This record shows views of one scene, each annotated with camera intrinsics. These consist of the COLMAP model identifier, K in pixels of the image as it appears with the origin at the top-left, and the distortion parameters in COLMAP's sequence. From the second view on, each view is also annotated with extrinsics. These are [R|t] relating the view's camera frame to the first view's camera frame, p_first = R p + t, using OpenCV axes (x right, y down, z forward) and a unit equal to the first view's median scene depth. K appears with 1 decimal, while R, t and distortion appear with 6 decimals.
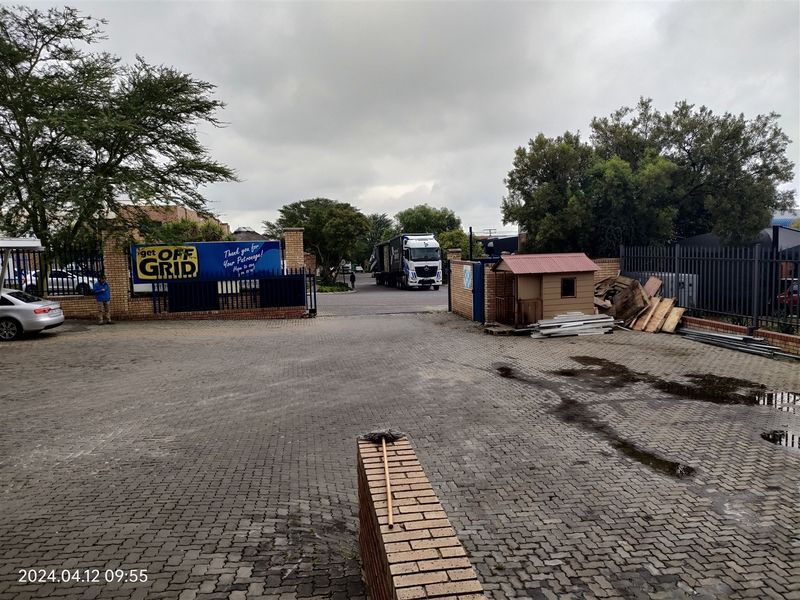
lens RADIAL K [[581.1, 0, 401.4], [0, 581.1, 299.4], [0, 0, 1]] dist [0.003322, -0.002855]
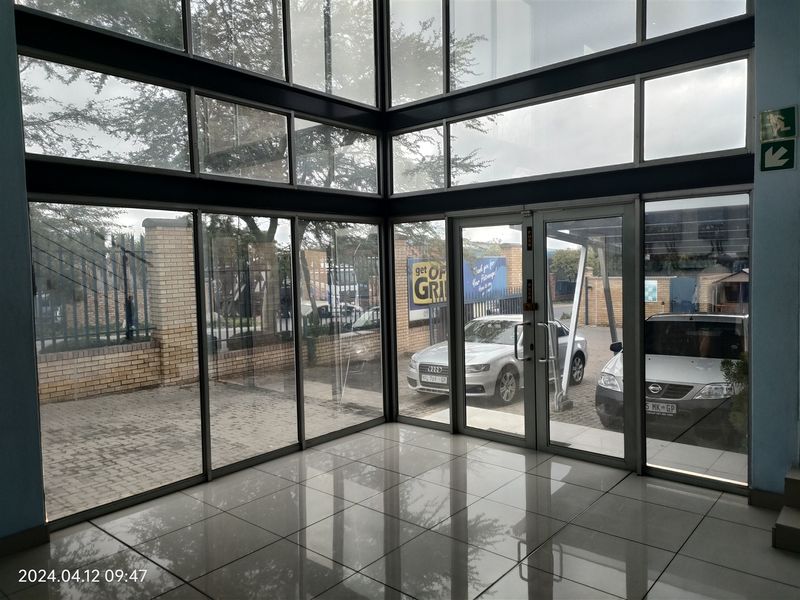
lens RADIAL K [[581.1, 0, 401.4], [0, 581.1, 299.4], [0, 0, 1]] dist [0.003322, -0.002855]
pose [[0.768625, -0.035000, 0.638741, -0.934923], [0.068827, 0.997231, -0.028179, -0.019982], [-0.635986, 0.065621, 0.768905, 0.409459]]
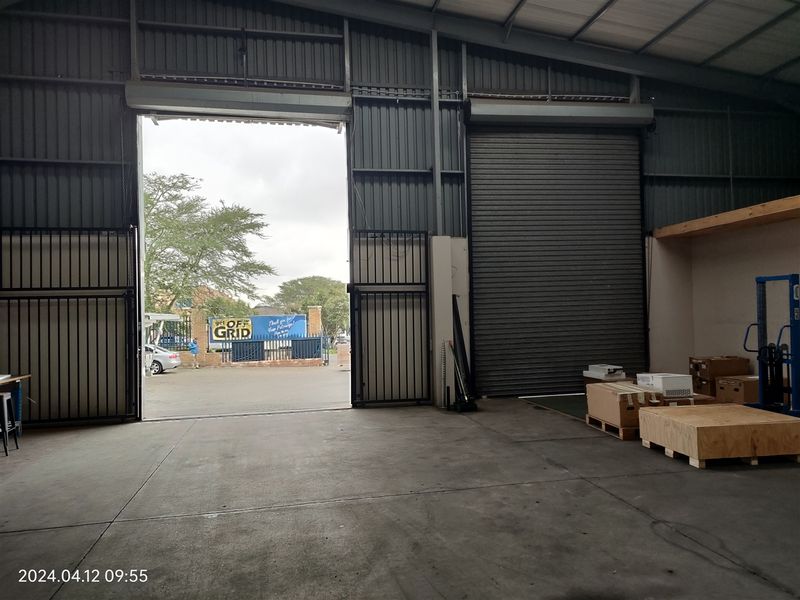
lens RADIAL K [[581.1, 0, 401.4], [0, 581.1, 299.4], [0, 0, 1]] dist [0.003322, -0.002855]
pose [[0.999677, -0.002470, 0.025279, 0.002033], [0.005517, 0.992615, -0.121178, 0.045468], [-0.024793, 0.121279, 0.992309, -0.522027]]
